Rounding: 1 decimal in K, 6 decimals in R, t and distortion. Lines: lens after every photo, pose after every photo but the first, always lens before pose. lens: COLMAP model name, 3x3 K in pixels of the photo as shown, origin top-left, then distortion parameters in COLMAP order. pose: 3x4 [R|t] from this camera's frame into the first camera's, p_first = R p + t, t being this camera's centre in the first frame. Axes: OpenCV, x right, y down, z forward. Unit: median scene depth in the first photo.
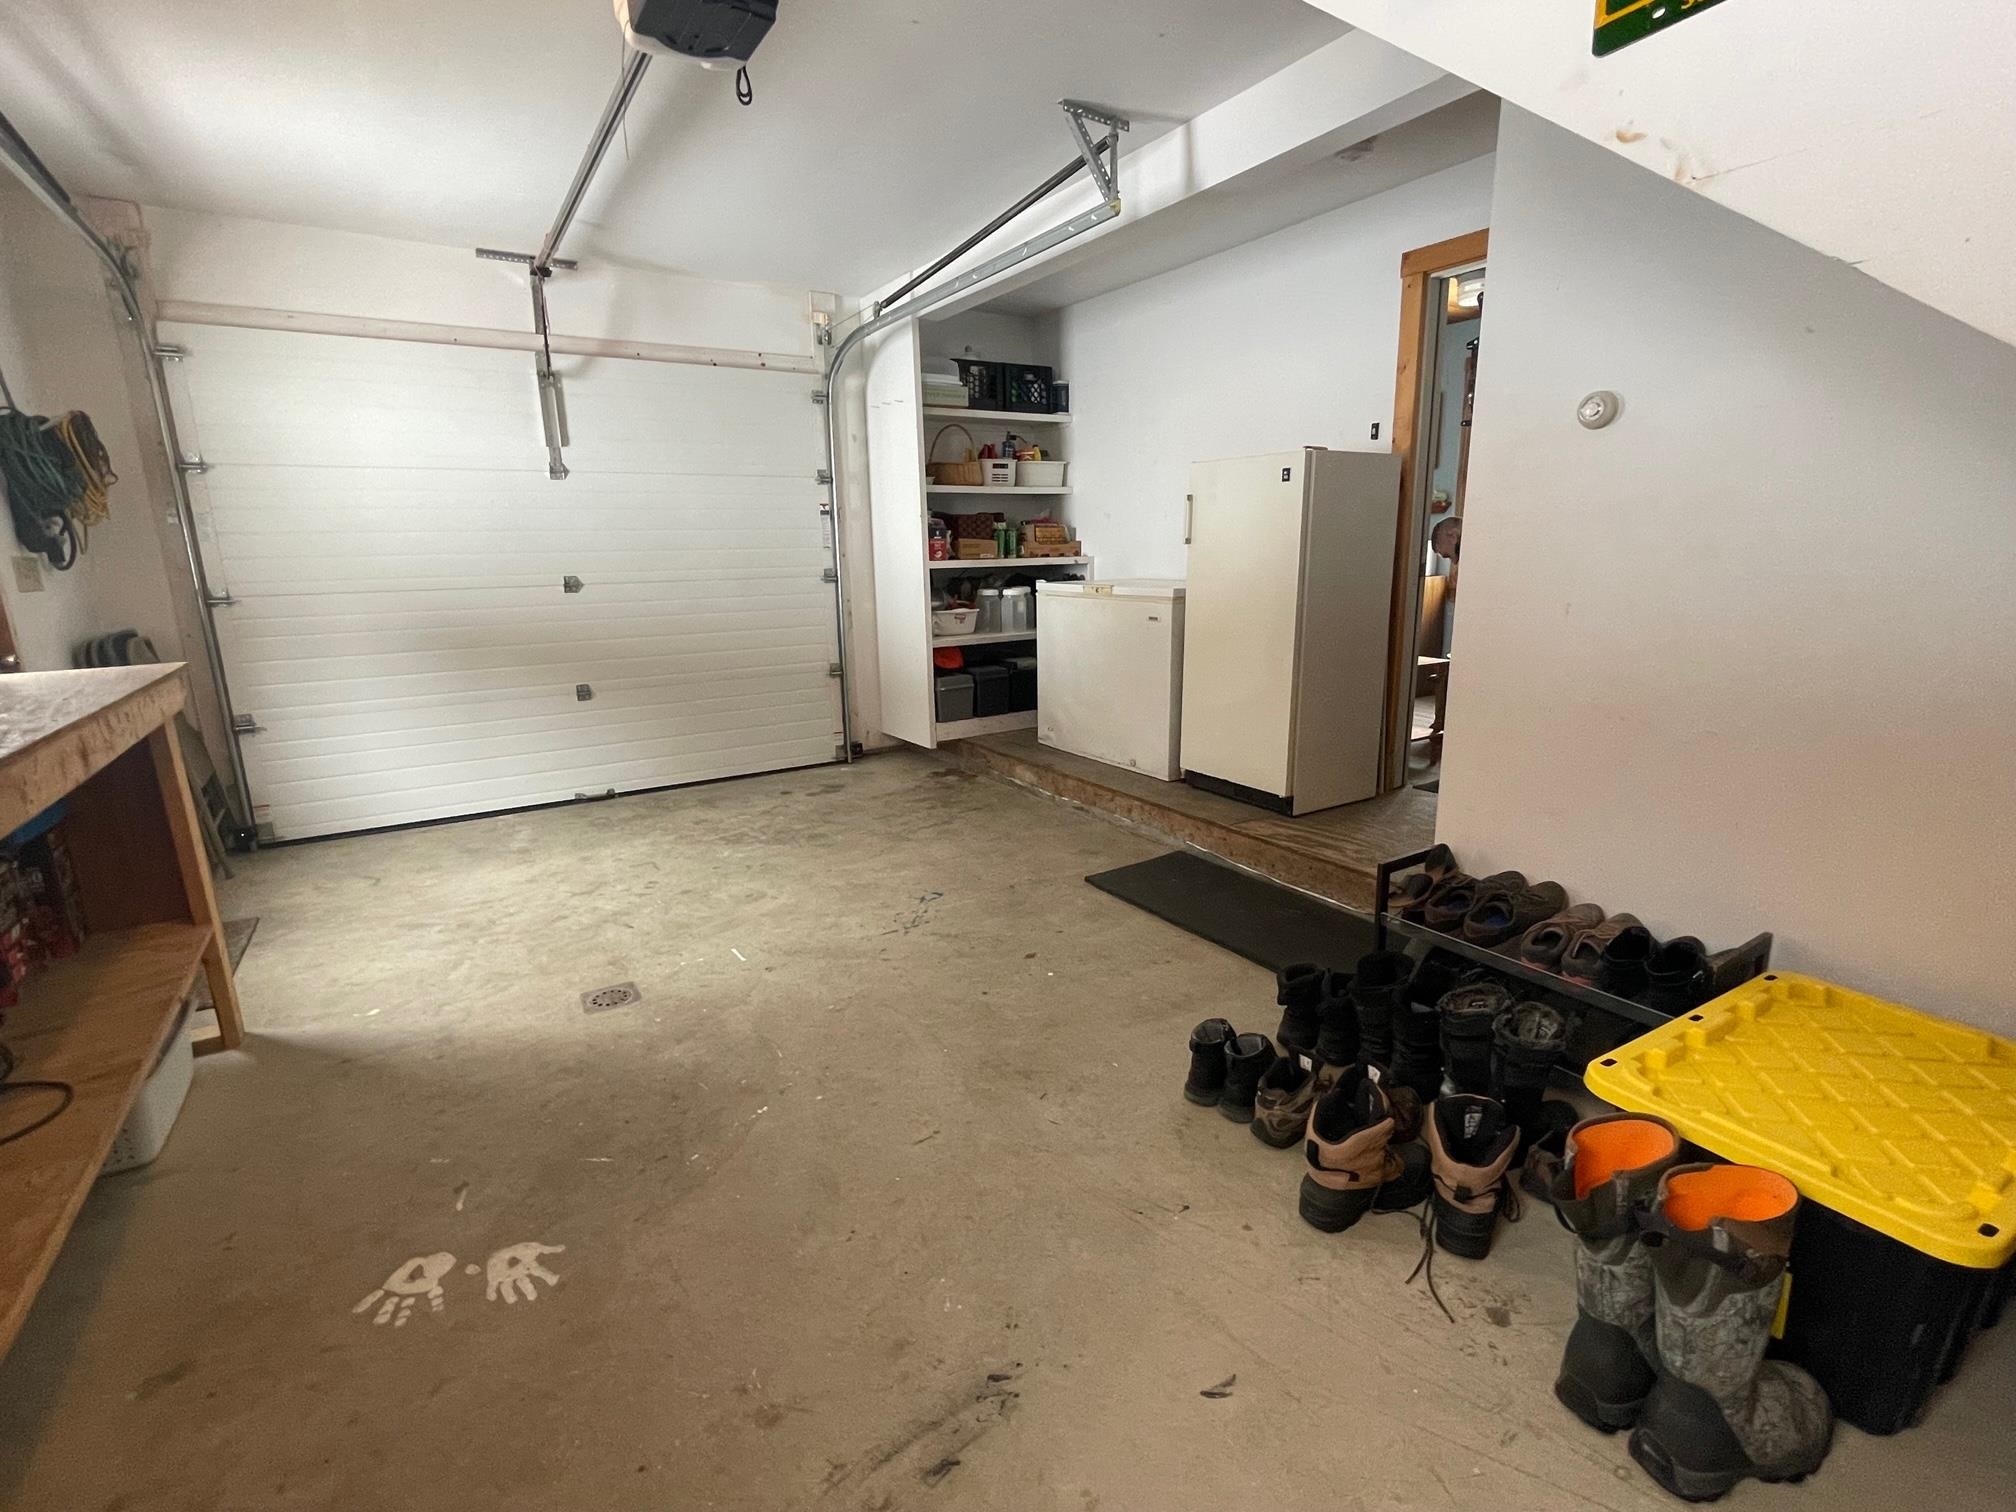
lens RADIAL K [[932.2, 0, 1008.0], [0, 932.2, 756.0], [0, 0, 1]] dist [-0.000872, -0.000099]
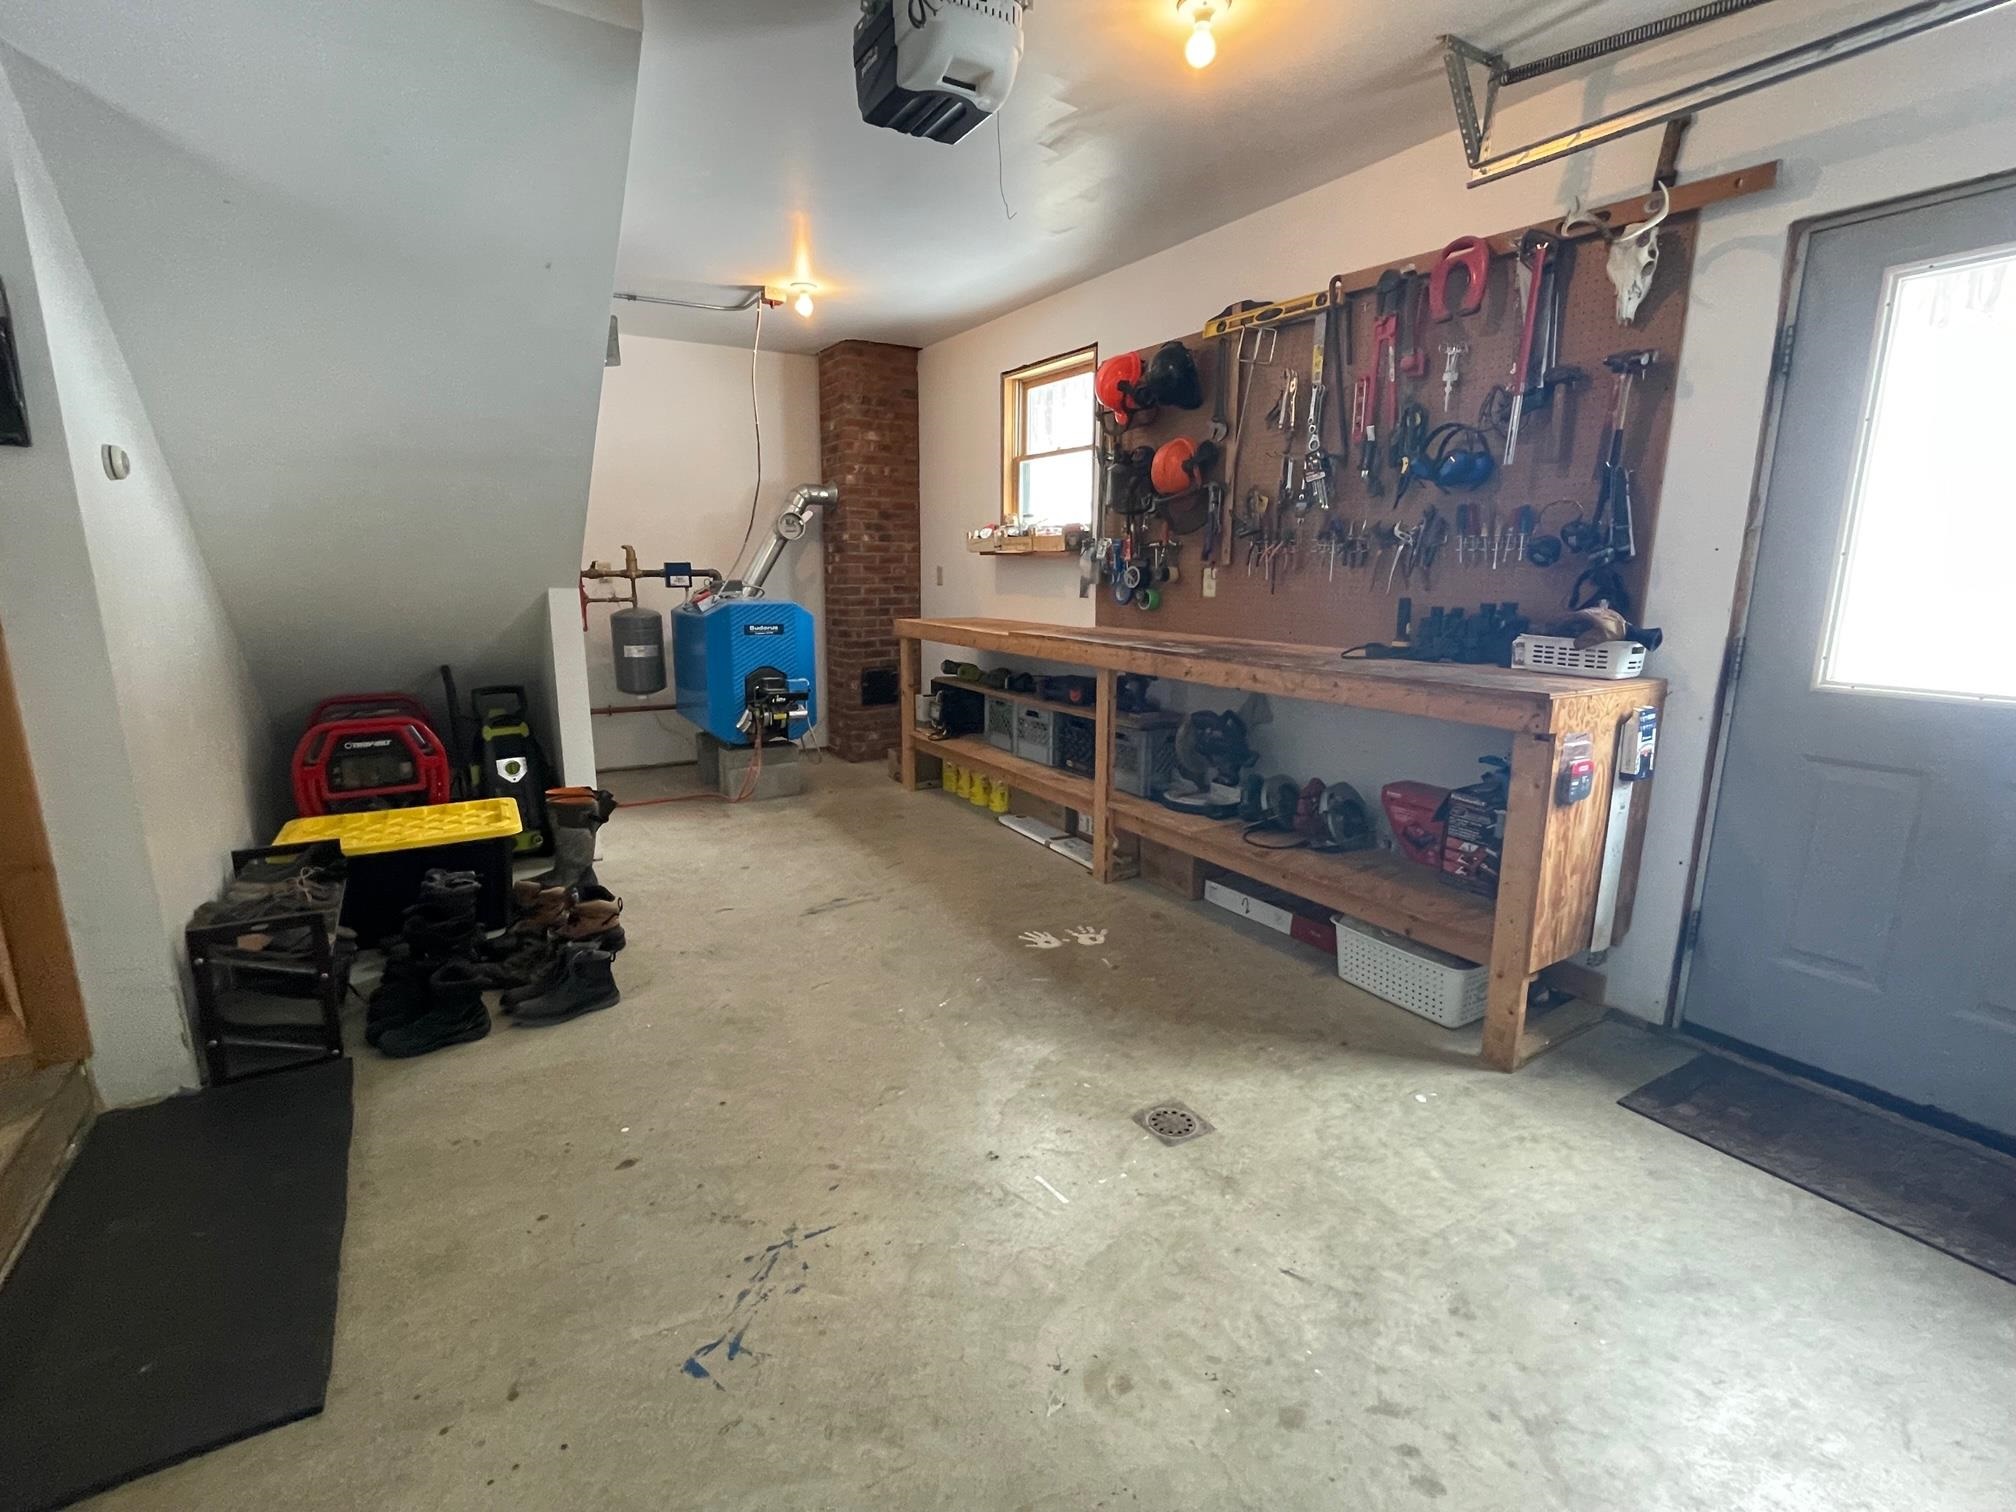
lens RADIAL K [[932.2, 0, 1008.0], [0, 932.2, 756.0], [0, 0, 1]] dist [-0.000872, -0.000099]
pose [[-0.999885, 0.012391, 0.008792, -0.291235], [0.014925, 0.909418, 0.415615, -0.378051], [-0.002846, 0.415698, -0.909498, 1.607500]]
